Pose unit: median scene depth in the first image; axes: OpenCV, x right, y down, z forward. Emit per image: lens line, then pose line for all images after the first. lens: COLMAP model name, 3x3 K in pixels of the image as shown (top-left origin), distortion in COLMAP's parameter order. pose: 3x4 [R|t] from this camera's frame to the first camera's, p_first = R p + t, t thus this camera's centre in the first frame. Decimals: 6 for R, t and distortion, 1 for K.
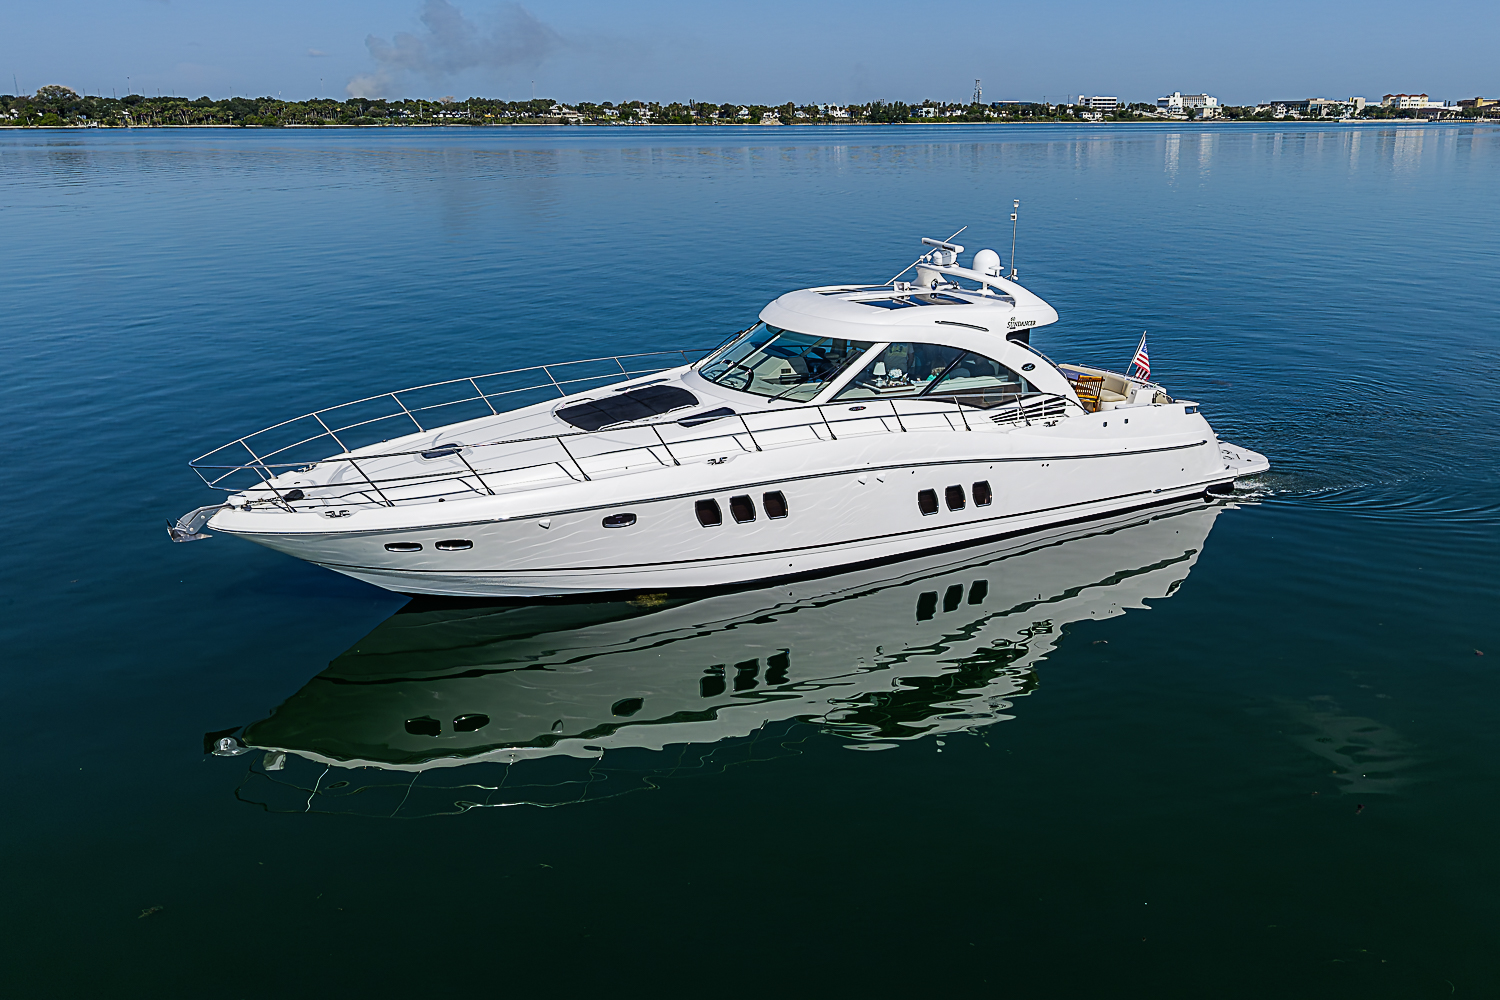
lens RADIAL K [[1225.2, 0, 810.7], [0, 1225.2, 500.1], [0, 0, 1]] dist [0.063827, -0.086995]
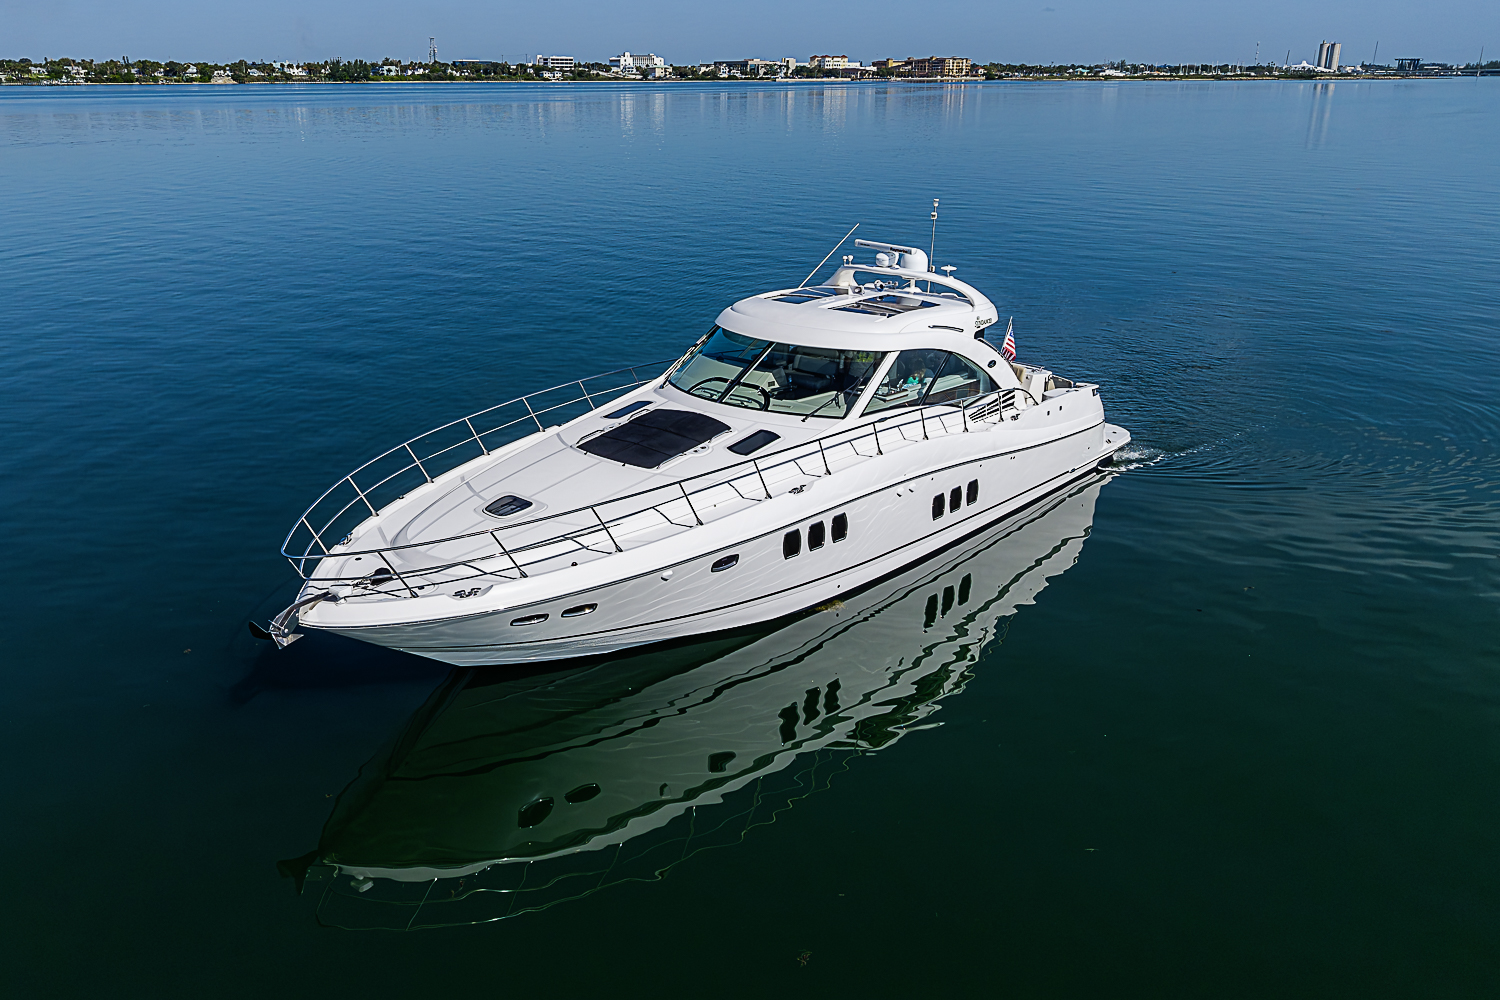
lens RADIAL K [[1225.0, 0, 639.0], [0, 1225.0, 497.9], [0, 0, 1]] dist [0.011107, -0.000679]
pose [[0.959691, -0.092877, 0.265266, -0.364517], [0.084718, 0.995517, 0.042060, -0.061541], [-0.267984, -0.017892, 0.963257, 0.088804]]
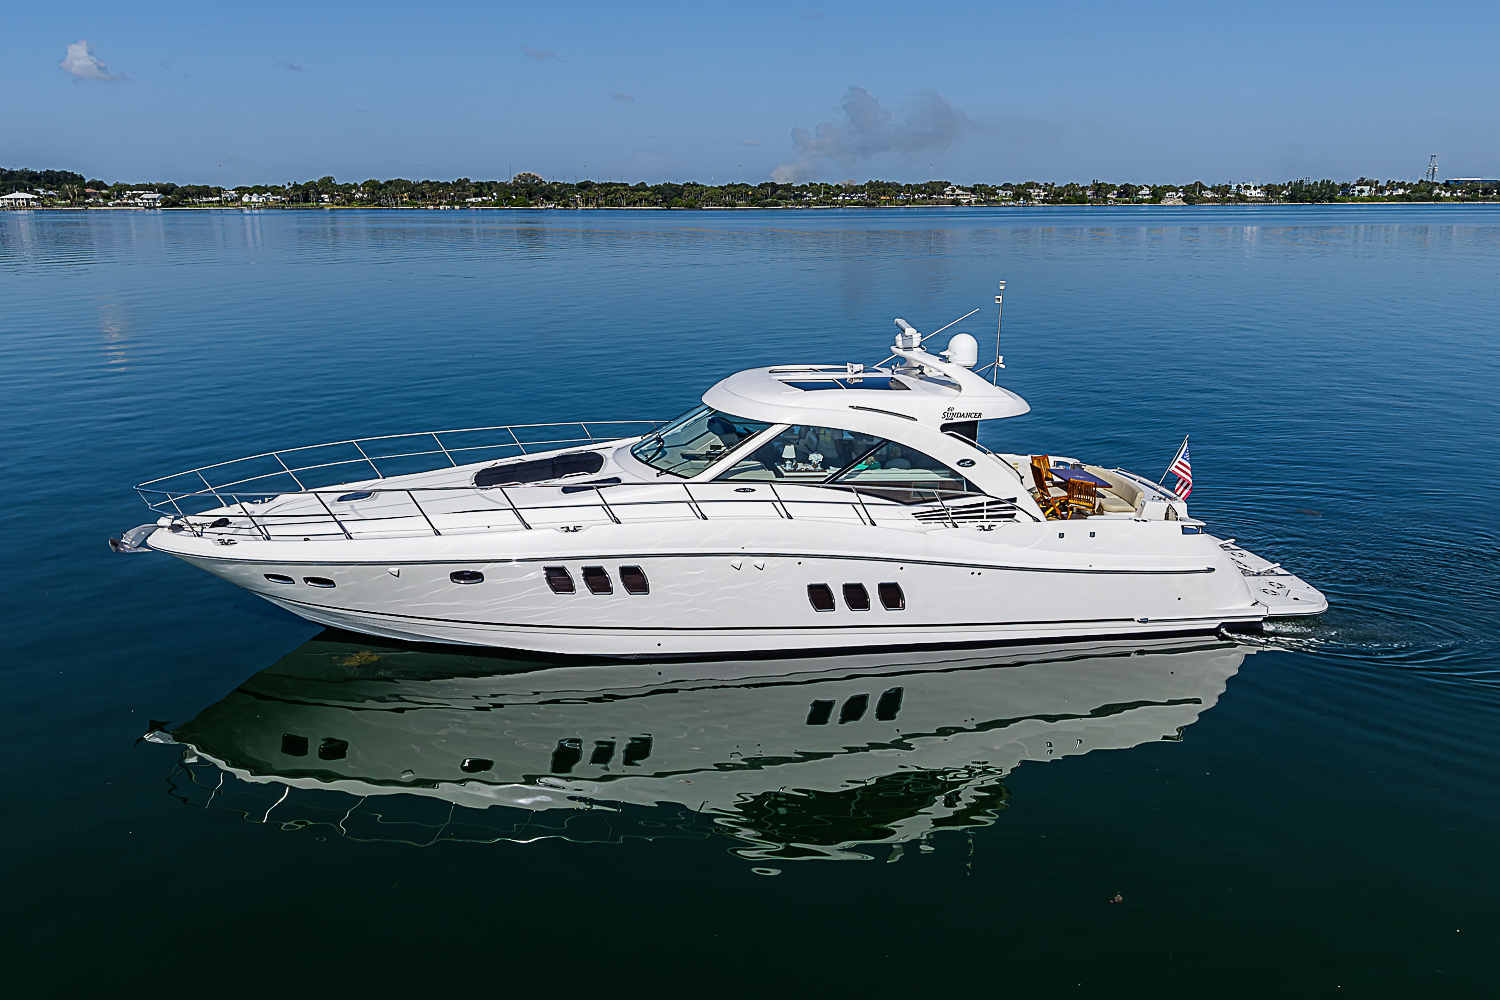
lens RADIAL K [[1224.6, 0, 708.3], [0, 1224.6, 504.1], [0, 0, 1]] dist [0.028989, -0.022639]
pose [[0.925856, 0.091335, -0.366673, 0.315235], [-0.112054, 0.993065, -0.035573, -0.023577], [0.360881, 0.074022, 0.929669, 0.090919]]
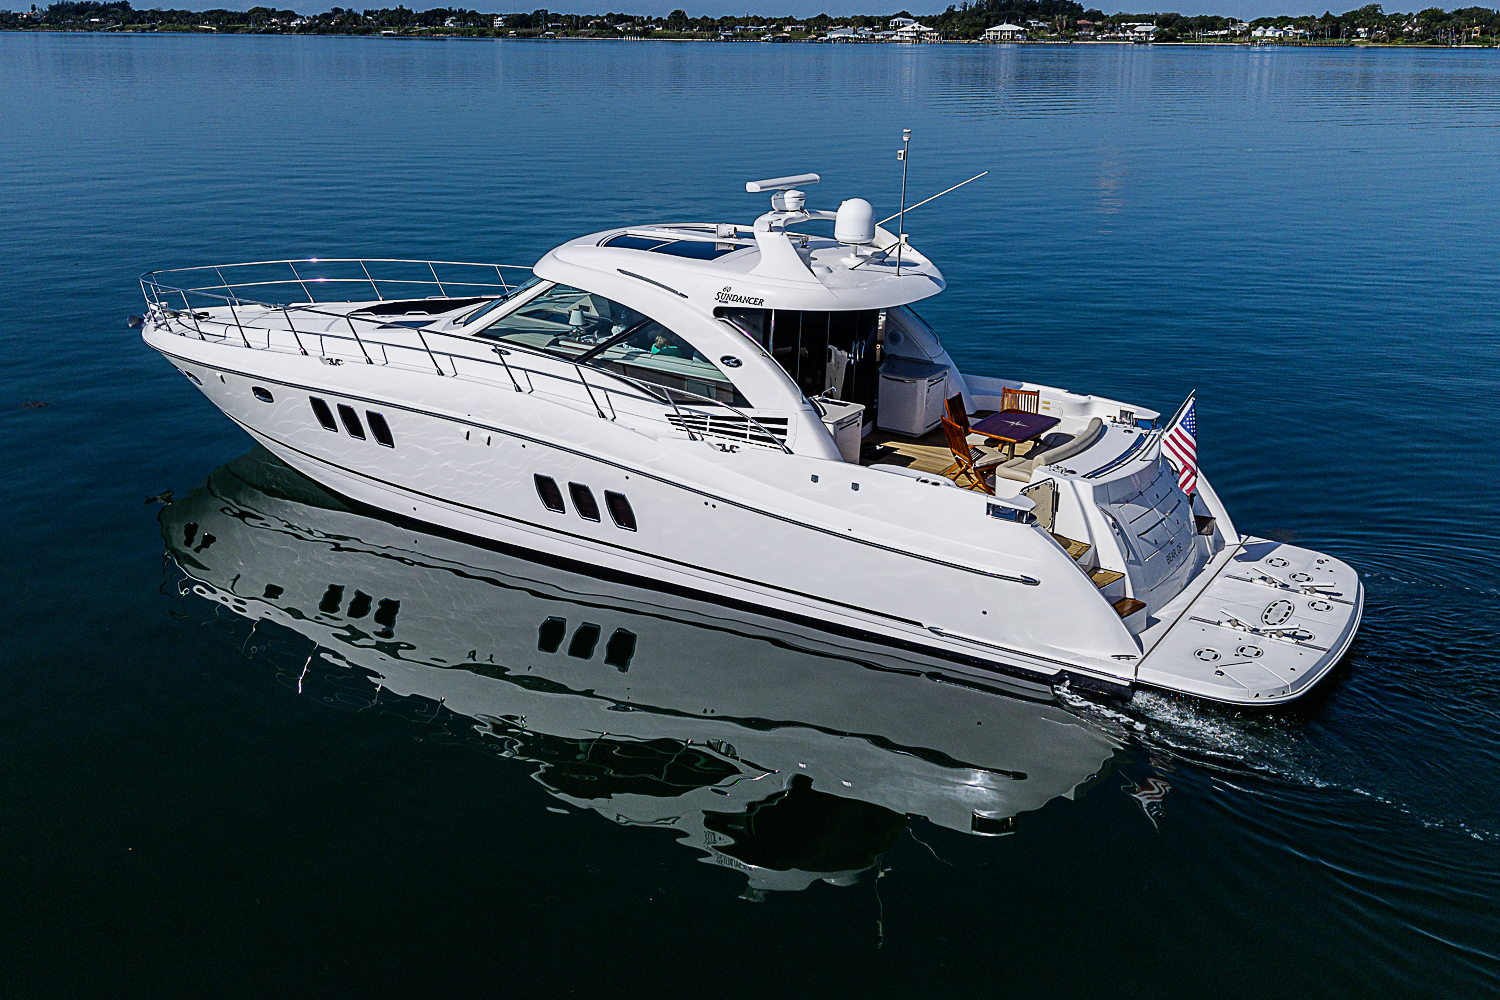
lens RADIAL K [[1506.4, 0, 643.5], [0, 1506.4, 409.6], [0, 0, 1]] dist [0.081418, 0.000668]
pose [[0.445200, 0.221760, -0.867537, 0.840181], [-0.276676, 0.955507, 0.102264, -0.145909], [0.851615, 0.194498, 0.486747, 0.520415]]
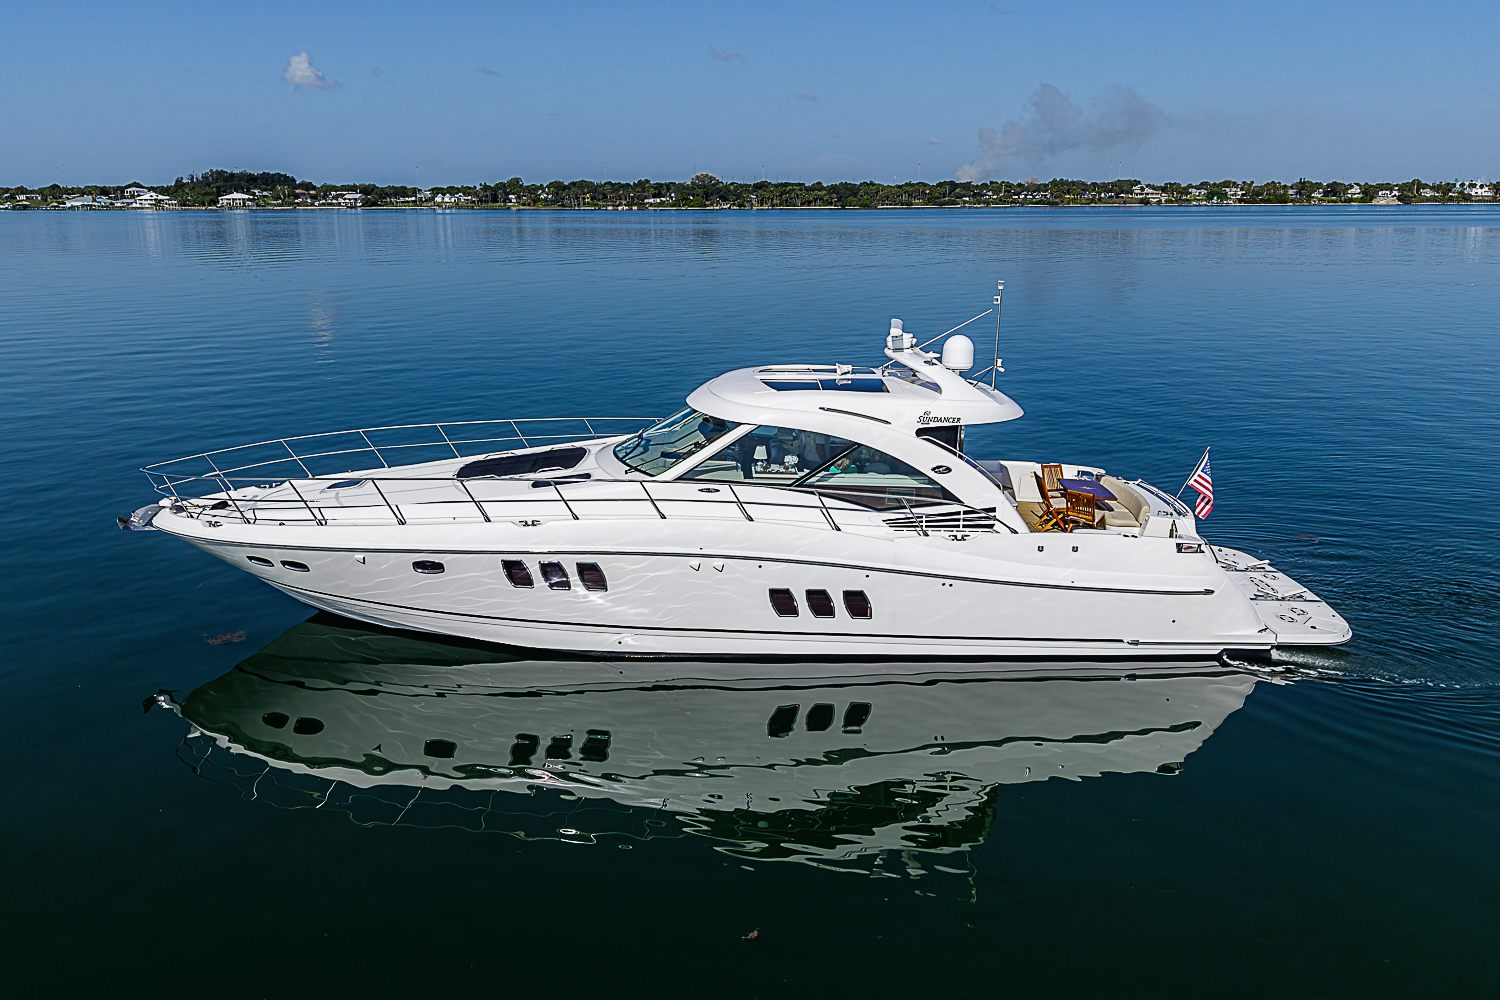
lens RADIAL K [[1224.6, 0, 708.3], [0, 1224.6, 504.1], [0, 0, 1]] dist [0.028989, -0.022639]
pose [[0.863778, 0.121741, -0.488945, 0.434125], [-0.149281, 0.988639, -0.017564, -0.041705], [0.481252, 0.088162, 0.872138, 0.157653]]
